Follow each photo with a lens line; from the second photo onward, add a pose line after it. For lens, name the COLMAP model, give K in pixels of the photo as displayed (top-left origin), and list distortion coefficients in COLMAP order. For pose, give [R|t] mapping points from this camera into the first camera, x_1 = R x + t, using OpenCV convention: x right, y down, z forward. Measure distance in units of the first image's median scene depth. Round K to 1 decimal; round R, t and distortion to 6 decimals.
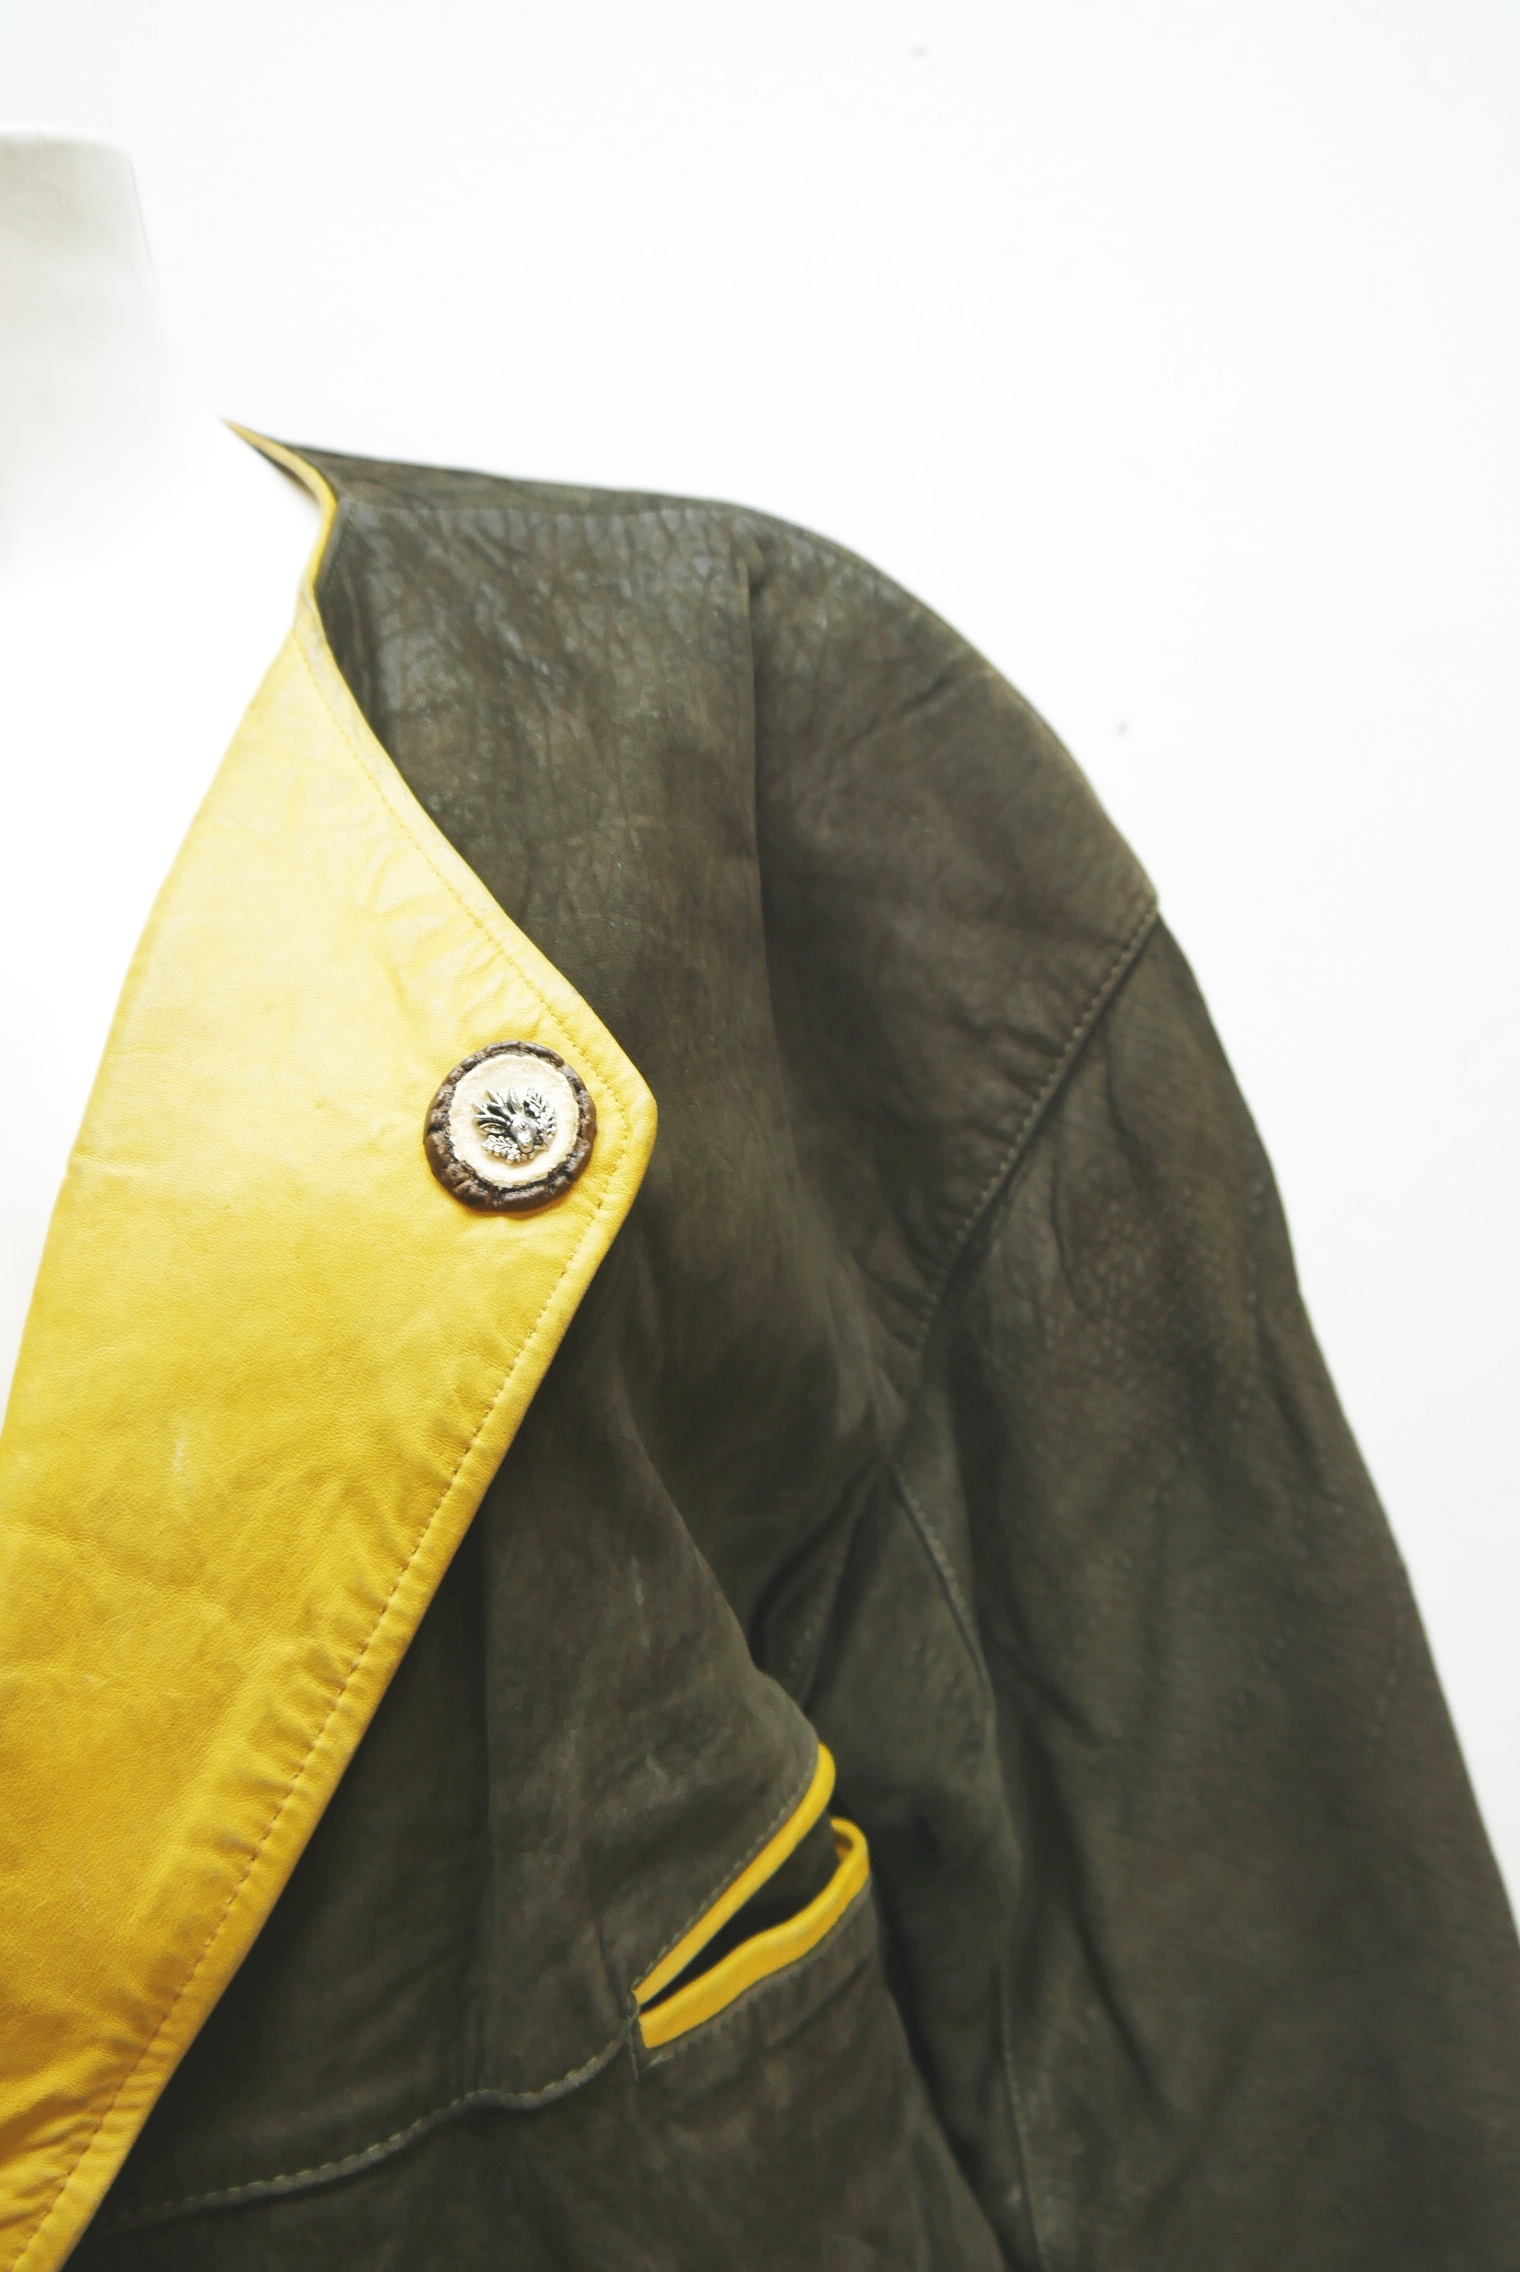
lens RADIAL K [[1852.3, 0, 760.0], [0, 1852.3, 1136.0], [0, 0, 1]] dist [-0.081957, 0.057017]
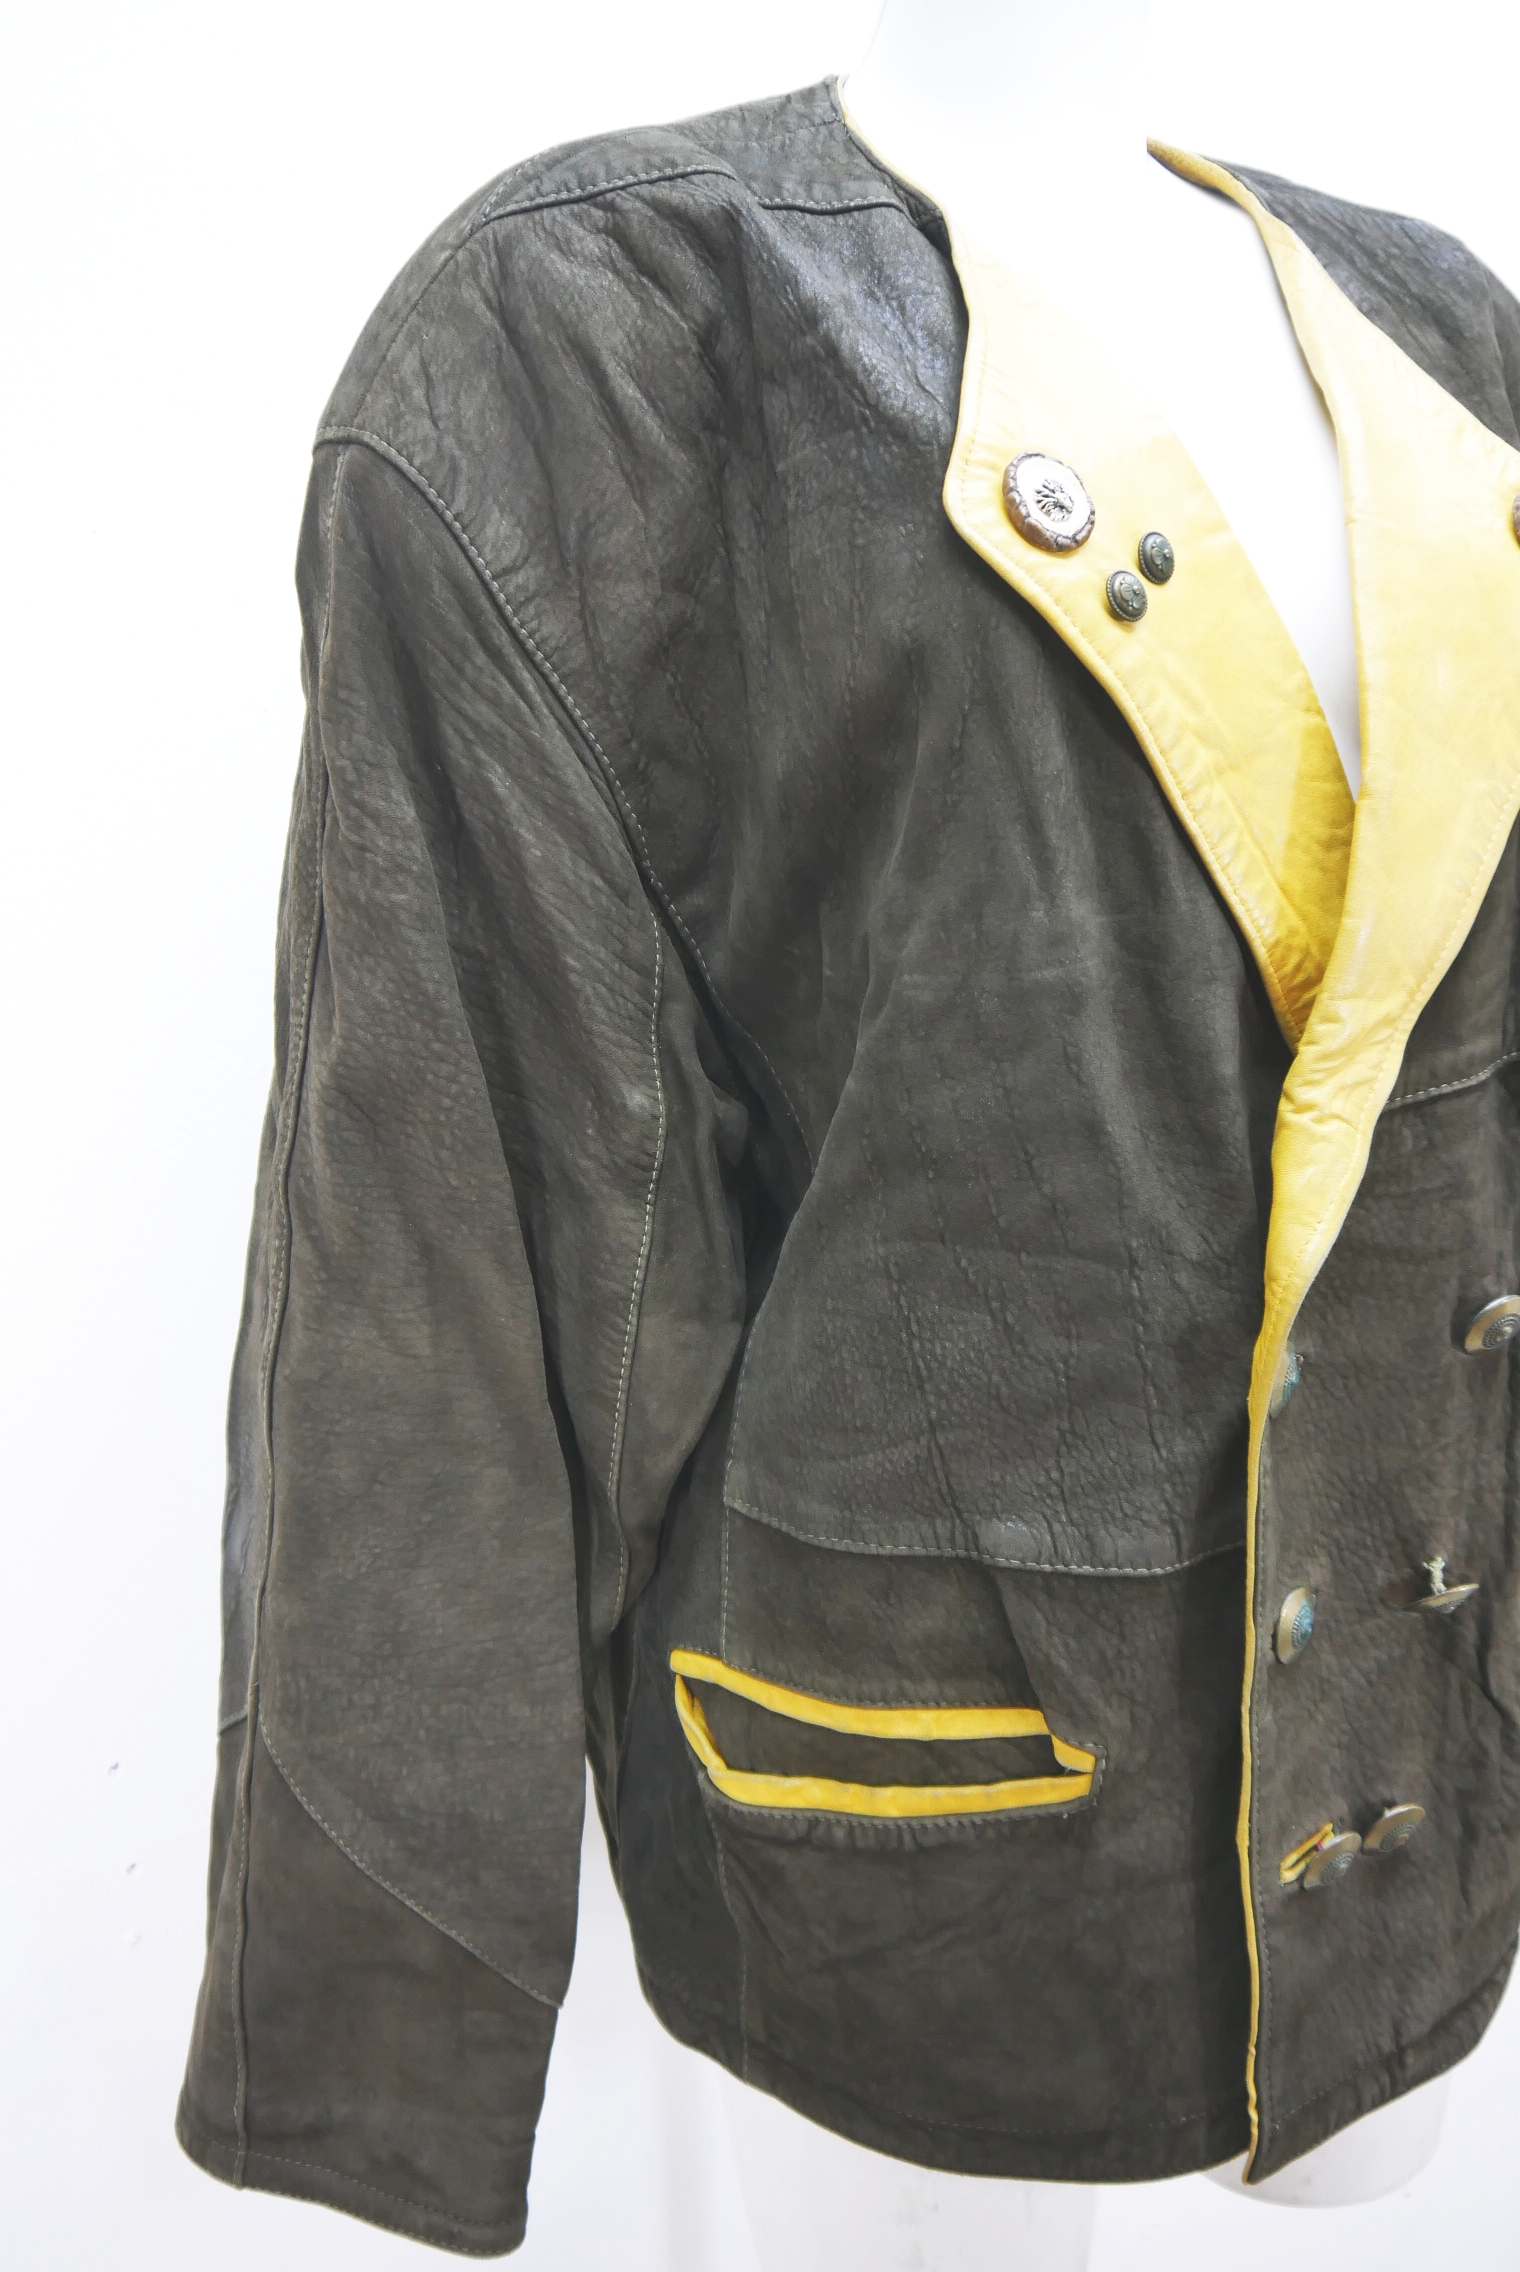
lens RADIAL K [[1852.3, 0, 760.0], [0, 1852.3, 1136.0], [0, 0, 1]] dist [-0.081957, 0.057017]
pose [[0.961346, 0.014710, 0.274951, -1.007715], [-0.035582, 0.996836, 0.071080, 0.363082], [-0.273035, -0.078116, 0.958827, -0.415446]]
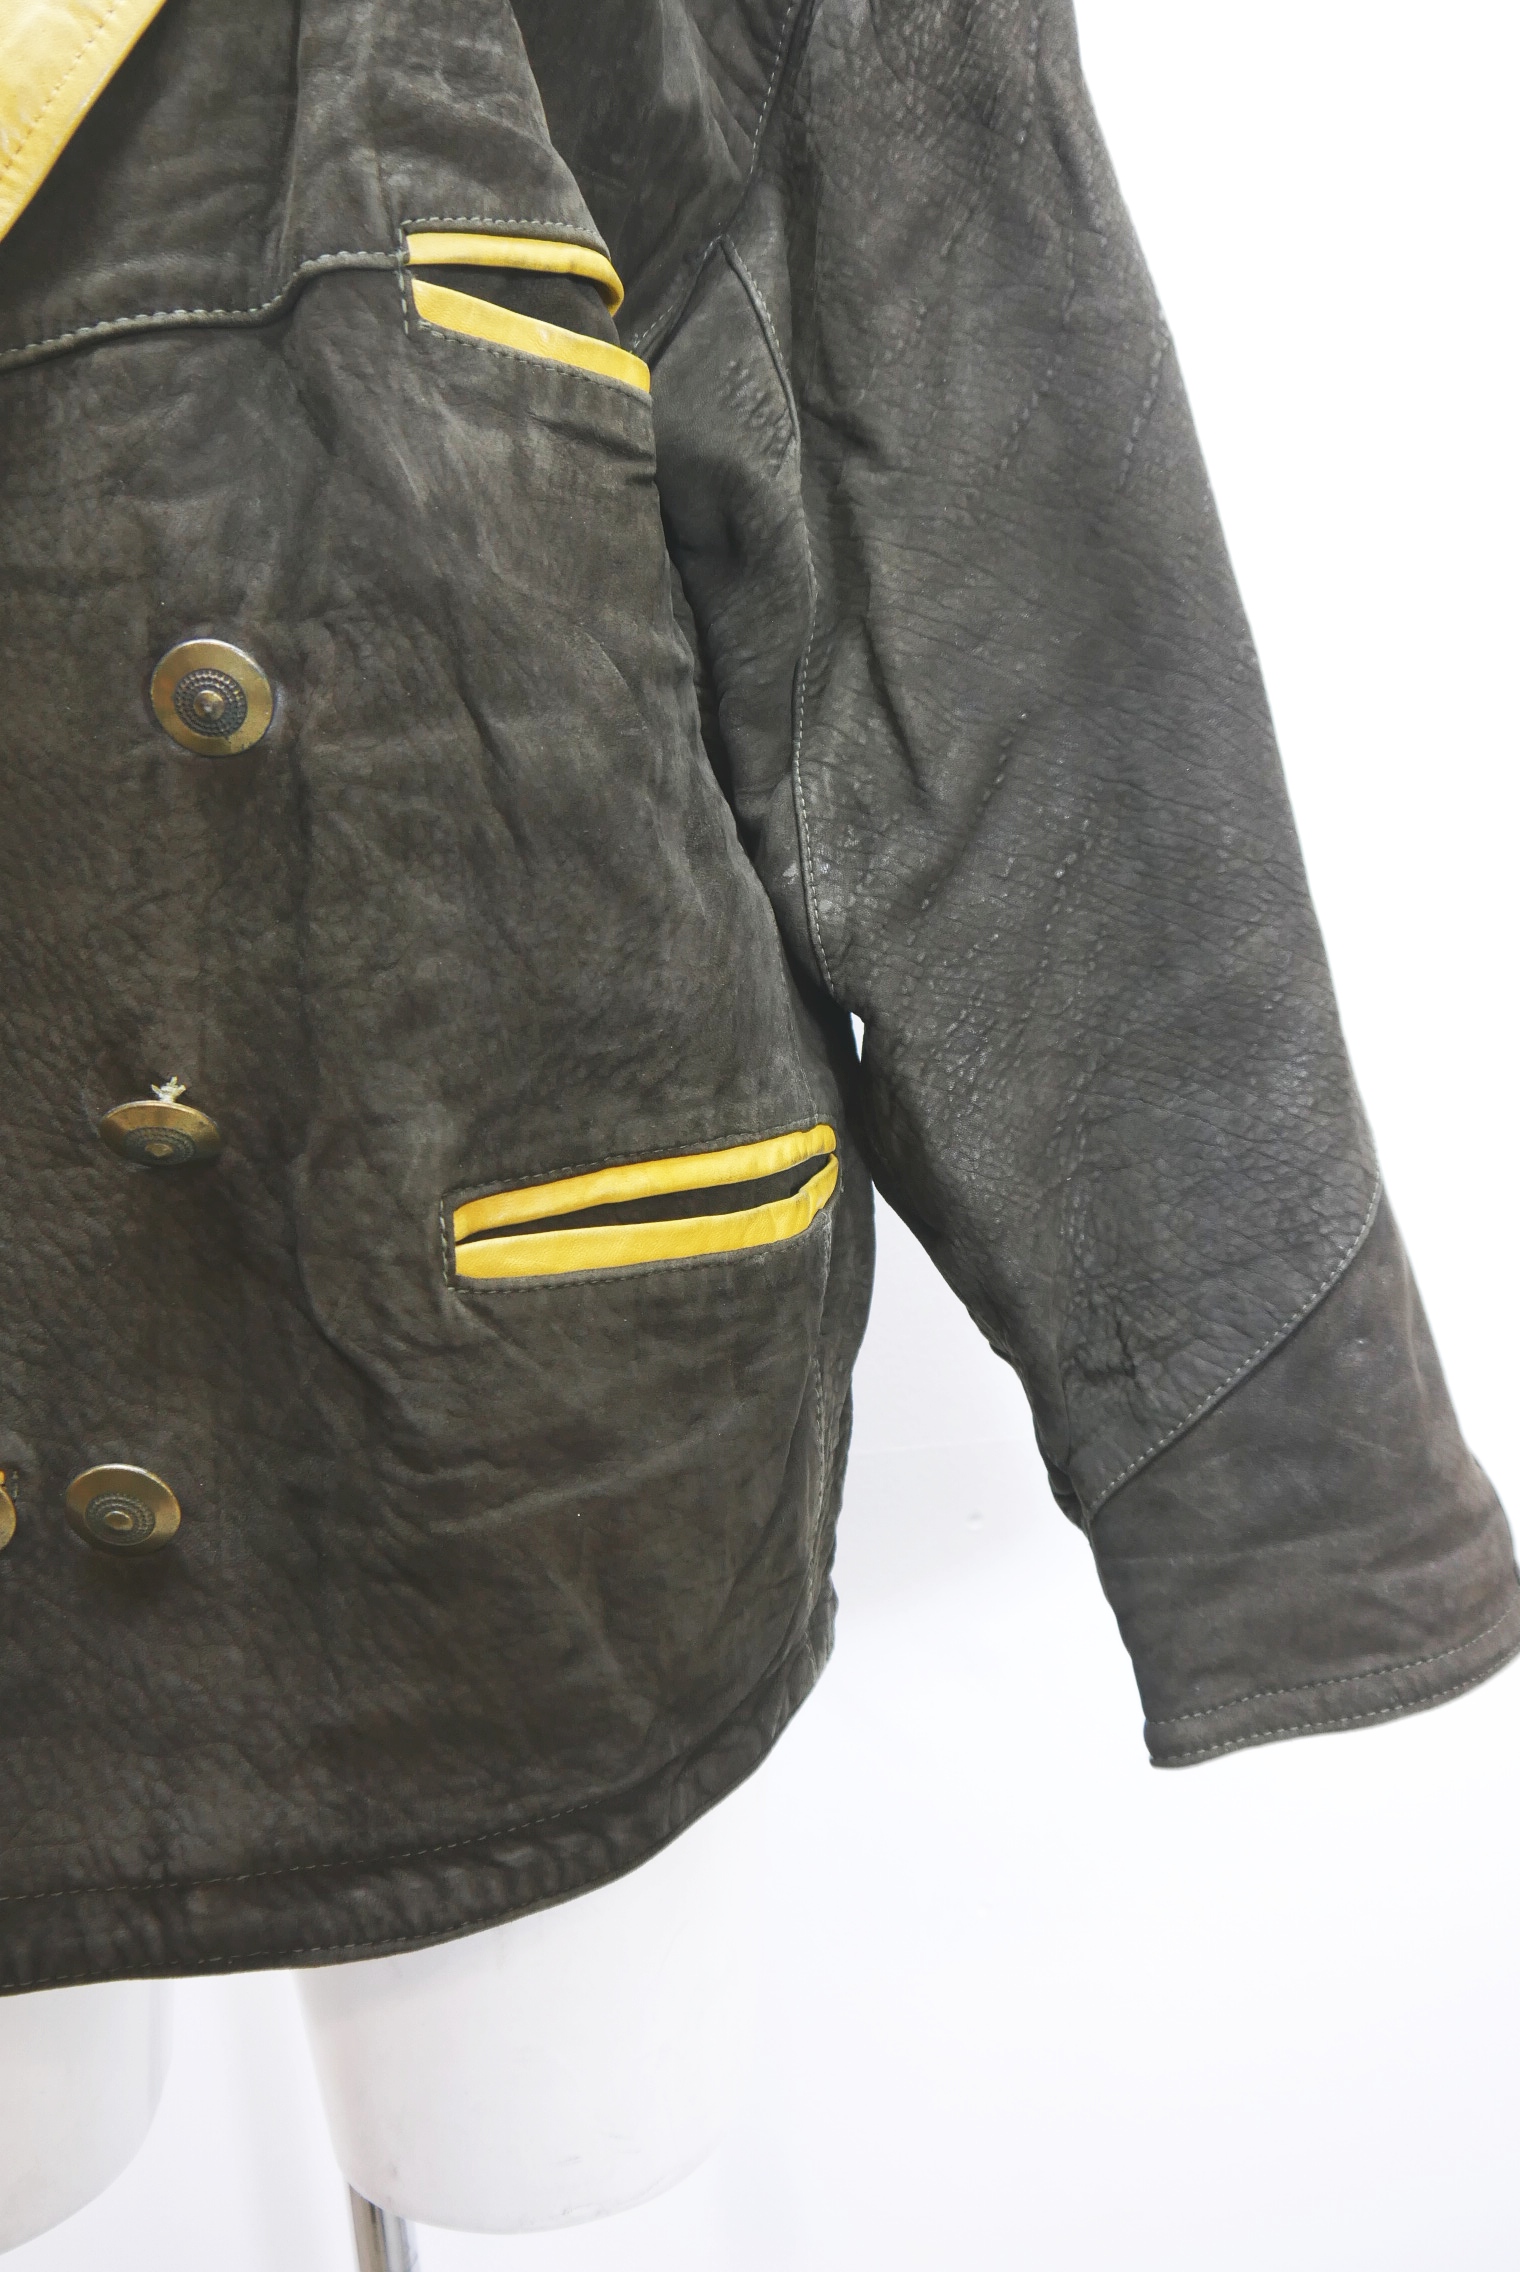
lens RADIAL K [[1852.3, 0, 760.0], [0, 1852.3, 1136.0], [0, 0, 1]] dist [-0.081957, 0.057017]
pose [[0.996709, 0.064704, -0.048833, 0.192135], [-0.064459, 0.997899, 0.006576, 0.761424], [0.049155, -0.003406, 0.998785, -0.145747]]
